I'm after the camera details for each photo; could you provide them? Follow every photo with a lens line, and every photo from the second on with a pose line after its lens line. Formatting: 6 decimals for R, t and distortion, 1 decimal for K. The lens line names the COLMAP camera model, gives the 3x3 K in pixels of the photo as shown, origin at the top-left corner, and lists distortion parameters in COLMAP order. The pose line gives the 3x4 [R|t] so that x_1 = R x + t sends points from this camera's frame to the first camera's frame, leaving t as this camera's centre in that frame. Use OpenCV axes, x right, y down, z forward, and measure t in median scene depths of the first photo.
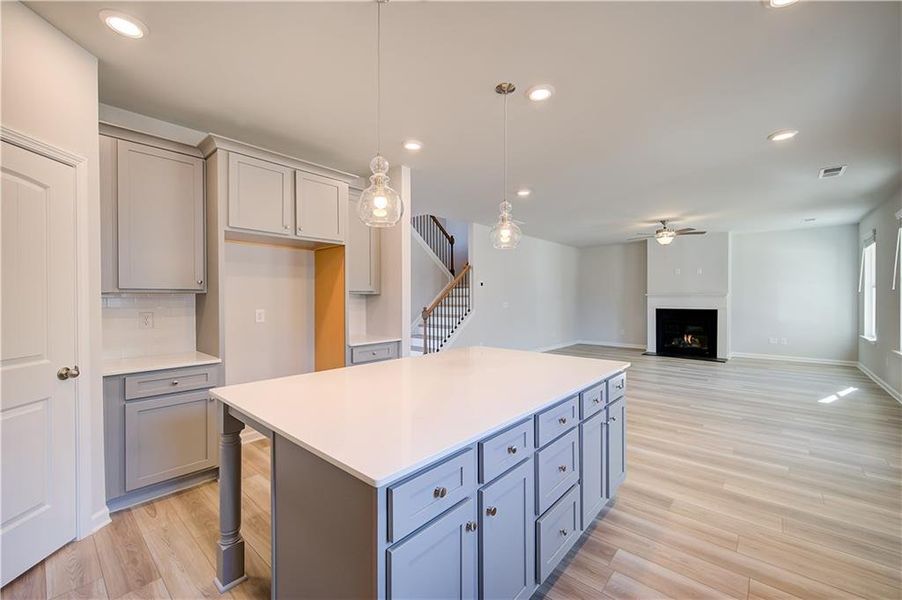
lens RADIAL K [[377.9, 0, 453.5], [0, 377.9, 299.2], [0, 0, 1]] dist [0.006001, -0.001177]
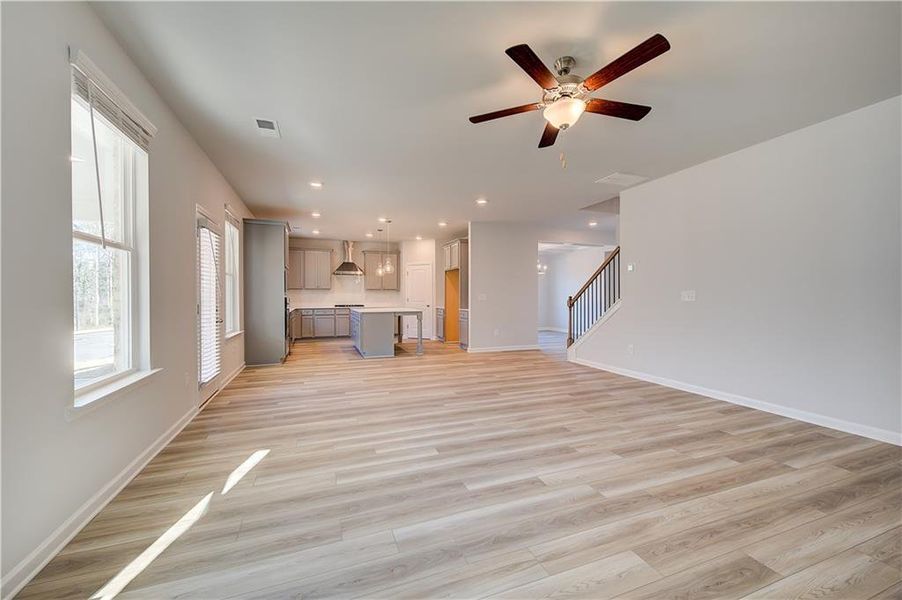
lens RADIAL K [[377.9, 0, 455.4], [0, 377.9, 304.0], [0, 0, 1]] dist [0.006001, -0.001177]
pose [[-0.489134, 0.019326, -0.871995, 0.778080], [-0.005403, 0.999668, 0.025187, 0.009933], [0.872192, 0.017031, -0.488867, 0.901048]]
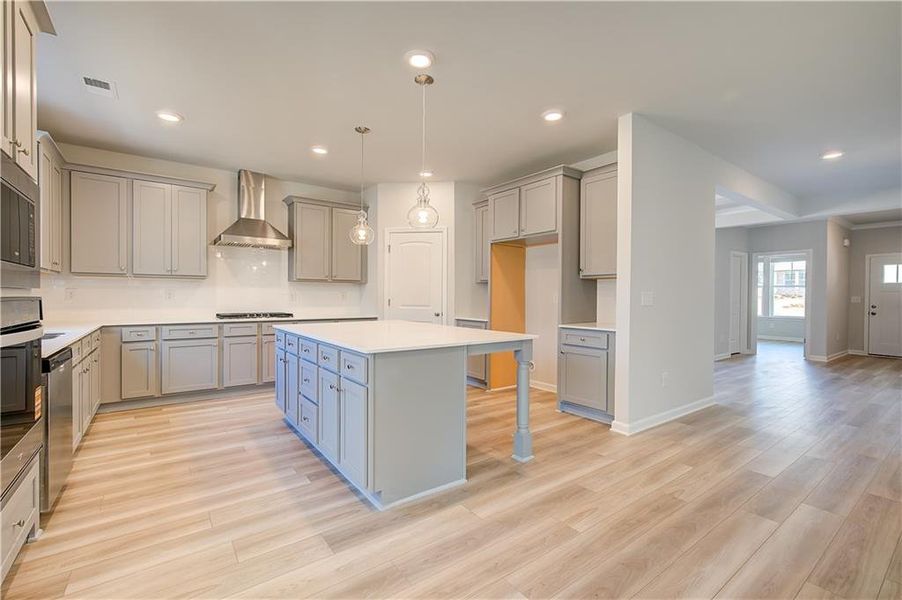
lens RADIAL K [[383.3, 0, 457.7], [0, 383.3, 300.0], [0, 0, 1]] dist [0.004045, 0.000700]
pose [[-0.202155, 0.008028, -0.979321, 0.365501], [-0.011475, 0.999878, 0.010565, 0.017220], [0.979286, 0.013374, -0.202038, 0.406634]]
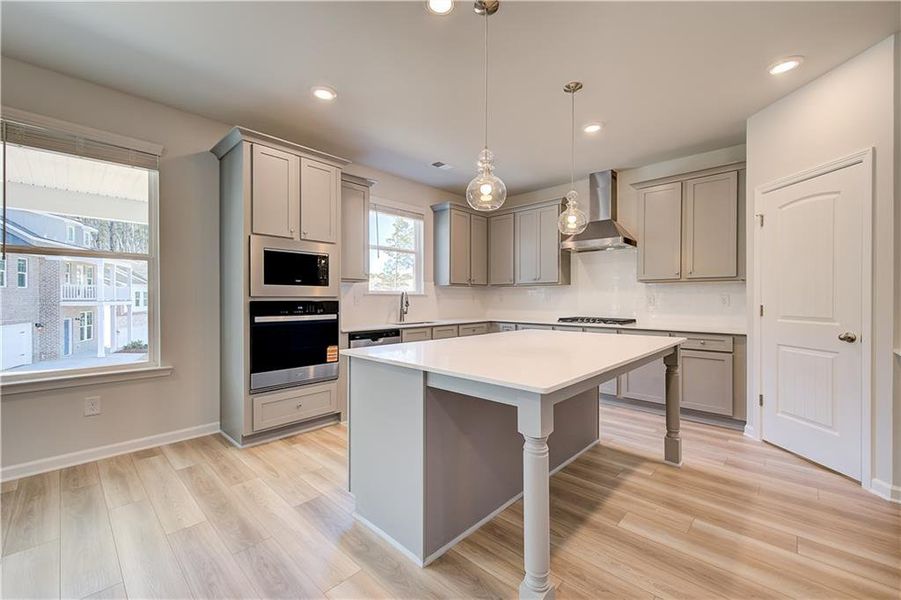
lens RADIAL K [[377.5, 0, 443.9], [0, 377.5, 301.7], [0, 0, 1]] dist [0.006001, -0.001177]
pose [[-0.999215, 0.002711, 0.039514, 0.067838], [0.003289, 0.999888, 0.014570, 0.014346], [-0.039470, 0.014689, -0.999113, 0.550061]]
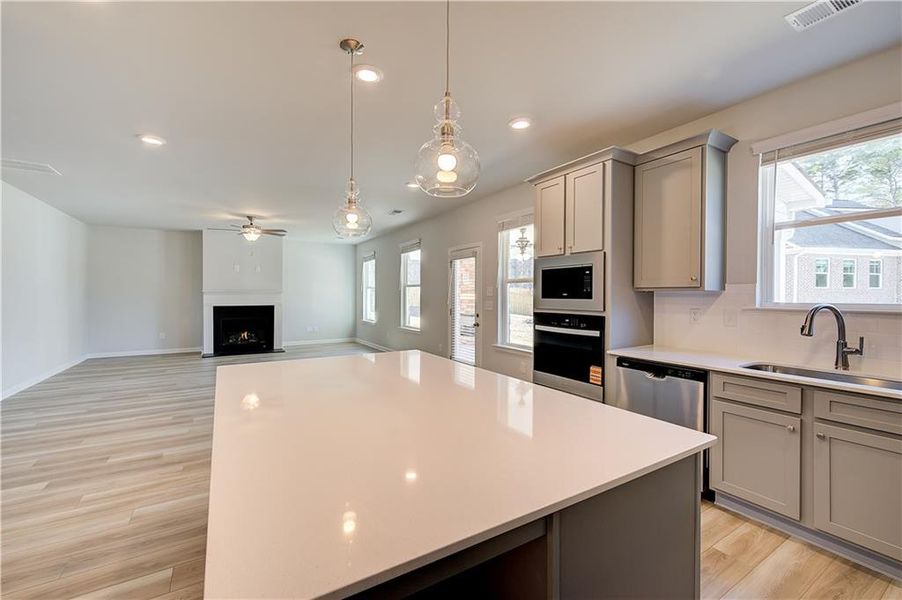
lens RADIAL K [[377.9, 0, 455.1], [0, 377.9, 299.5], [0, 0, 1]] dist [0.006001, -0.001177]
pose [[0.319712, -0.008764, 0.947474, -0.184469], [0.000272, 0.999958, 0.009158, -0.000216], [-0.947515, -0.002670, 0.319701, 0.156642]]
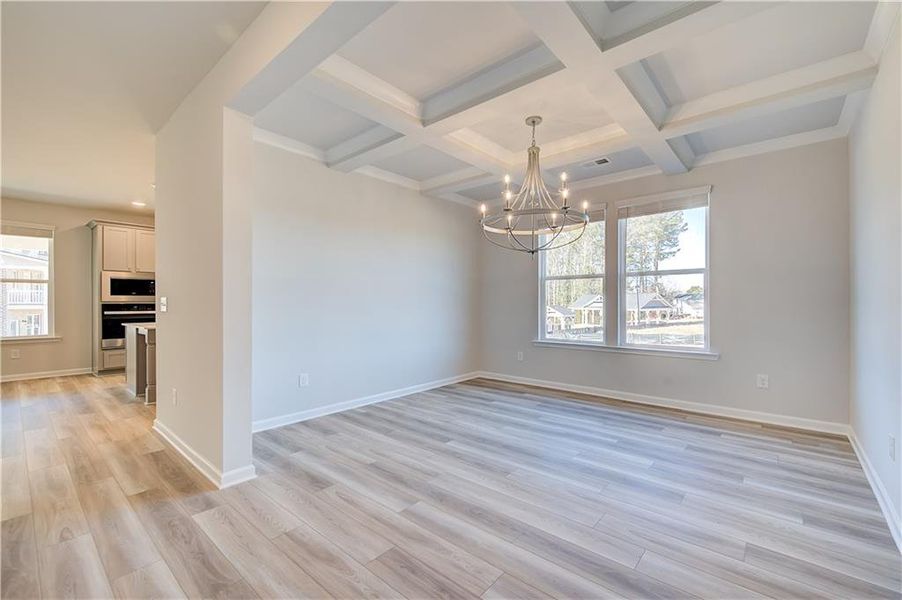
lens RADIAL K [[377.9, 0, 459.5], [0, 377.9, 302.7], [0, 0, 1]] dist [0.006001, -0.001177]
pose [[-0.999357, 0.005102, -0.035477, -0.382030], [0.004788, 0.999949, 0.008933, 0.013358], [0.035521, 0.008757, -0.999331, 0.940115]]
